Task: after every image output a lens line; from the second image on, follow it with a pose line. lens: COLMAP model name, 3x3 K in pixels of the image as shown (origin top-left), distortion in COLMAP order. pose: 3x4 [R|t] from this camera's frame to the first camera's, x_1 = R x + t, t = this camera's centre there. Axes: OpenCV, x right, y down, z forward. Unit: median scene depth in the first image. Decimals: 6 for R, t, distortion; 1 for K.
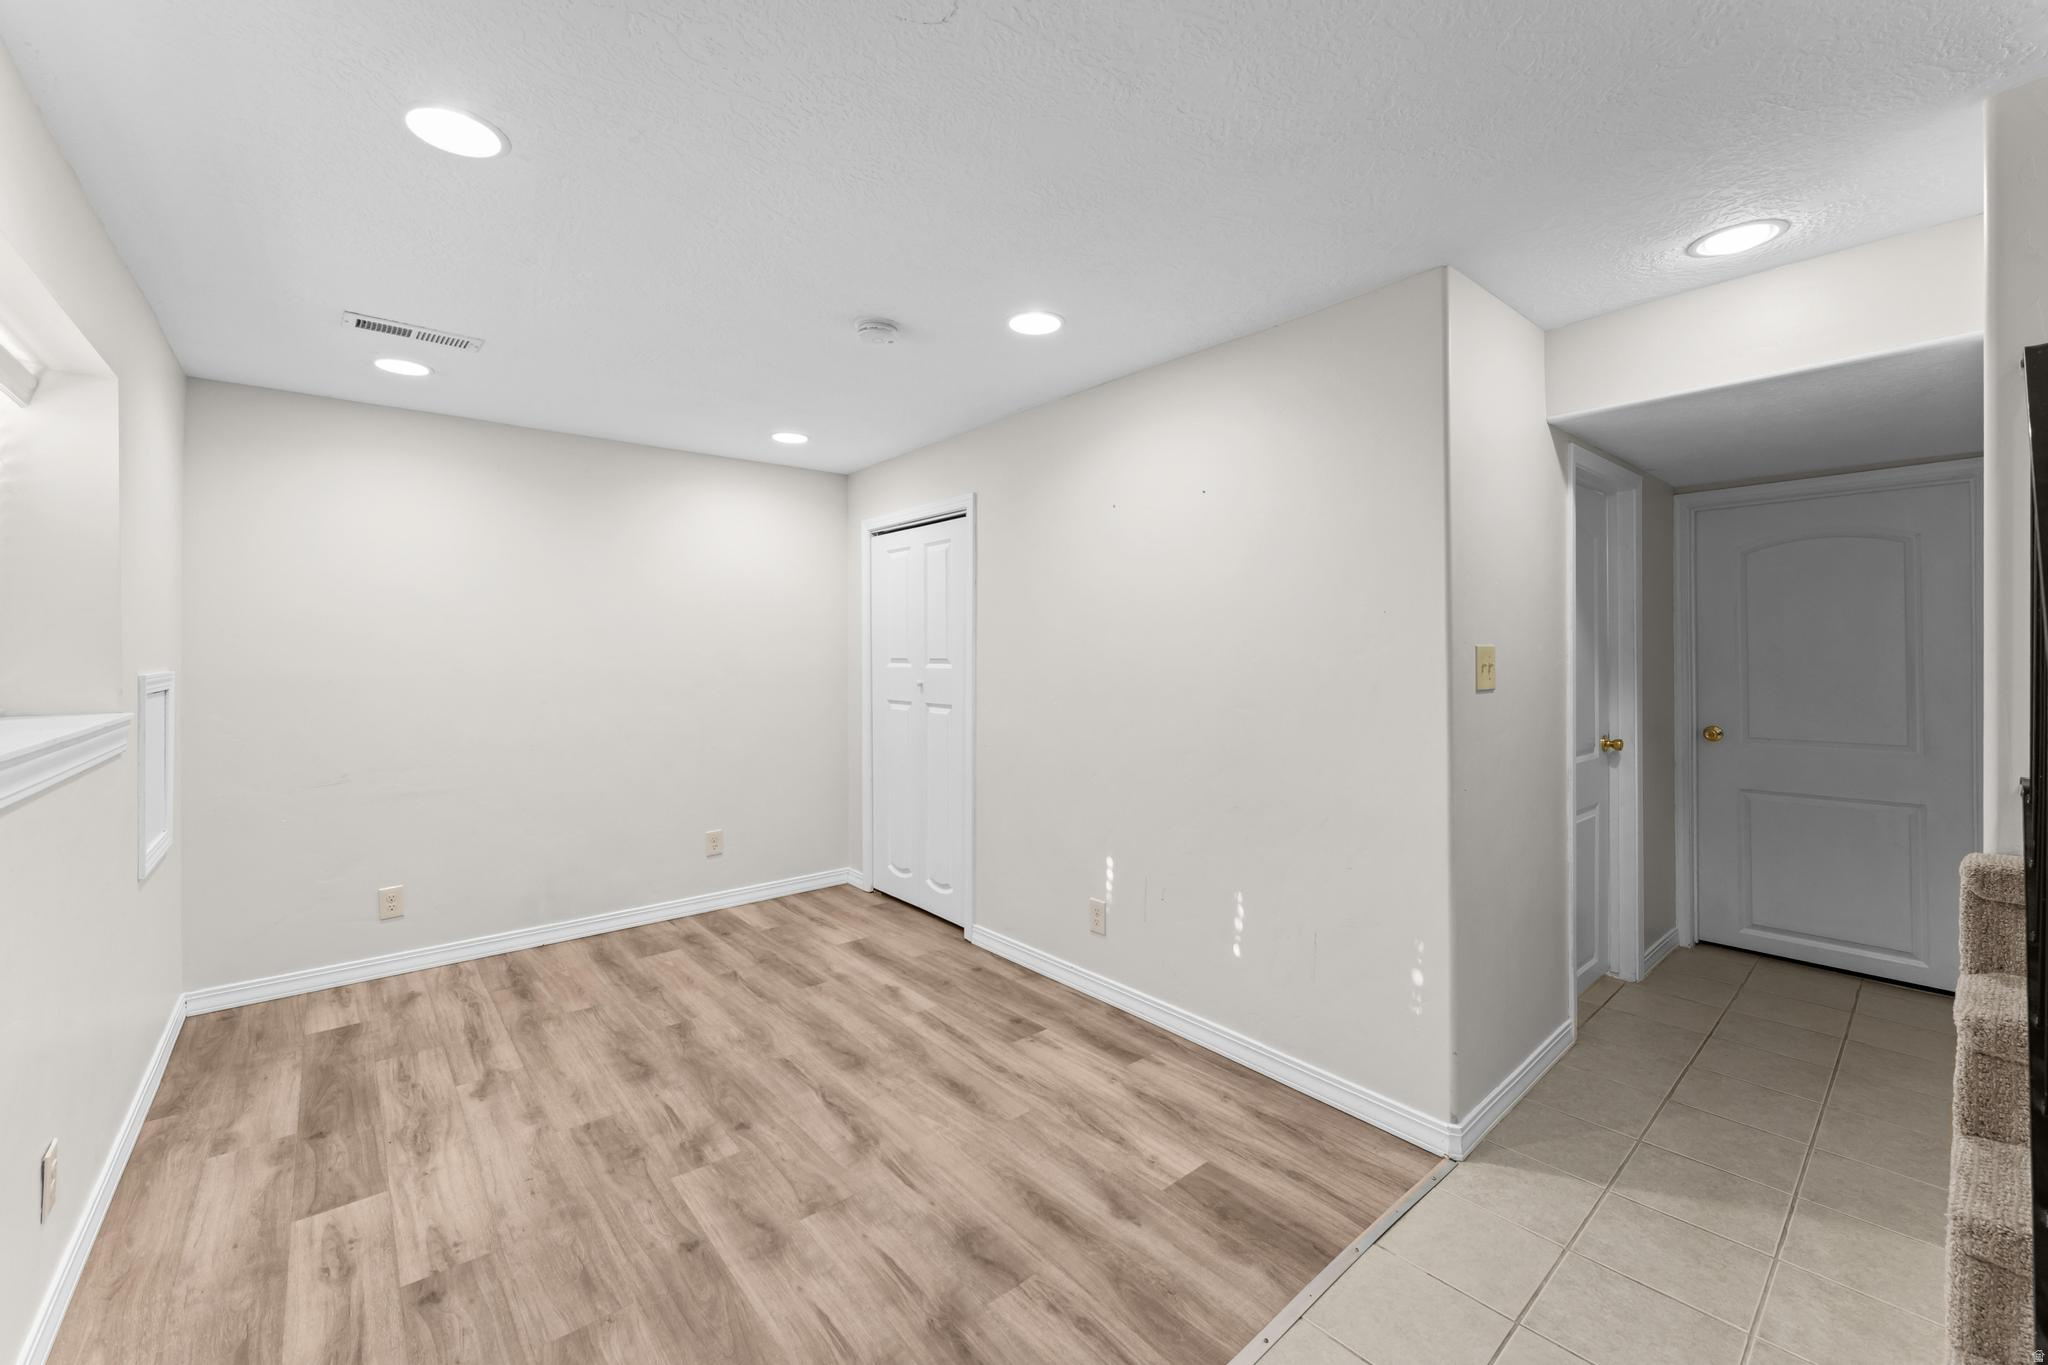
lens RADIAL K [[816.5, 0, 1012.7], [0, 816.5, 678.3], [0, 0, 1]] dist [-0.000392, -0.000271]
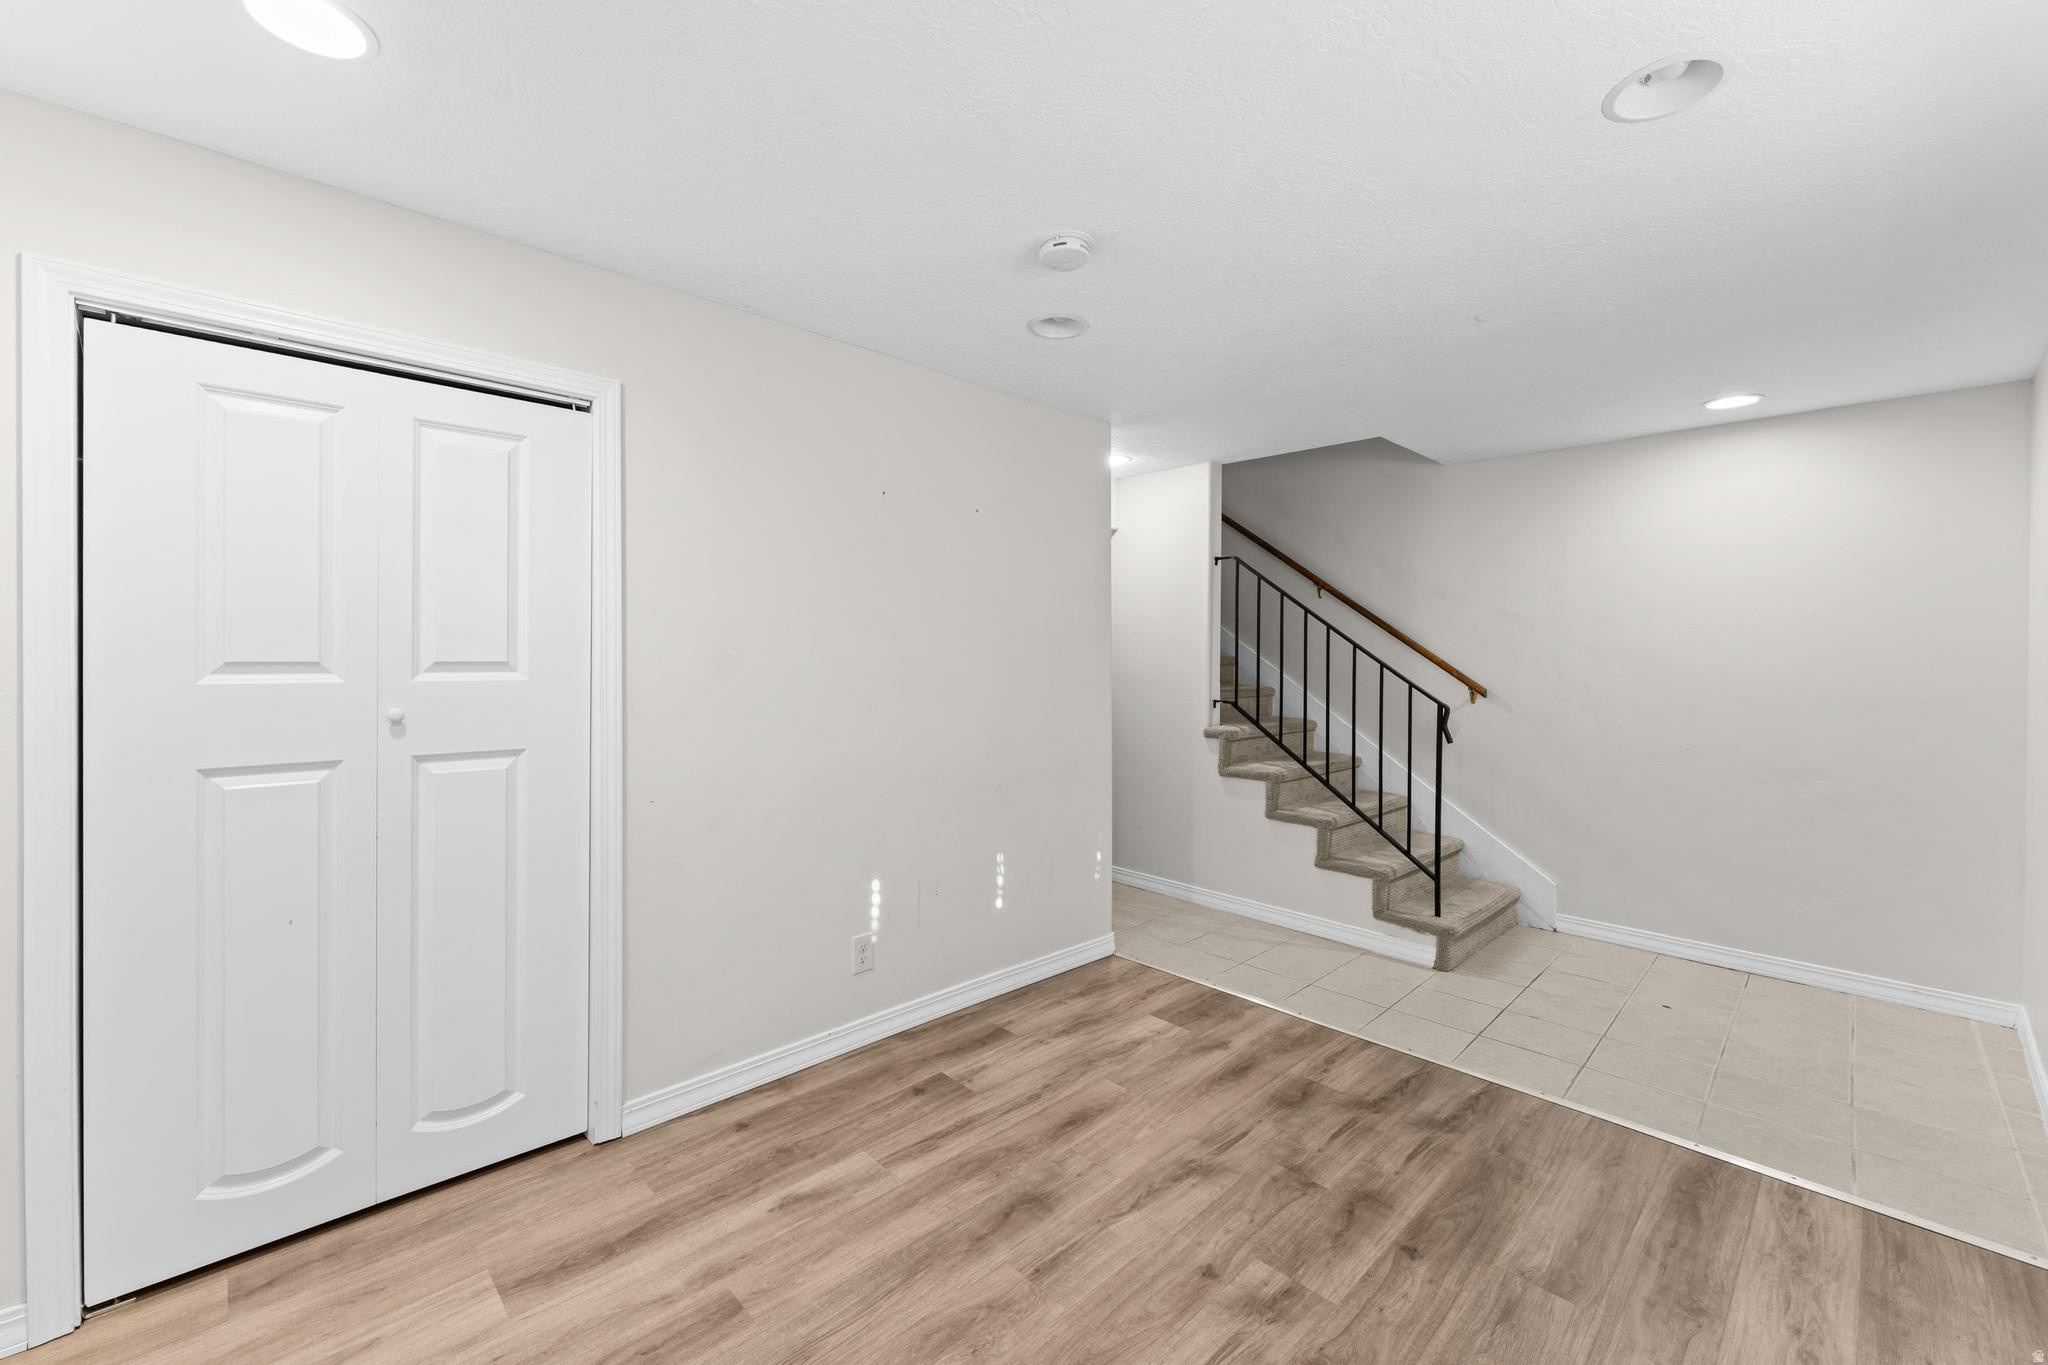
lens RADIAL K [[816.5, 0, 1012.7], [0, 816.5, 678.3], [0, 0, 1]] dist [-0.000392, -0.000271]
pose [[-0.054549, -0.027286, 0.998138, -1.005617], [0.024213, 0.999296, 0.028641, -0.033664], [-0.998218, 0.025730, -0.053850, 1.136698]]
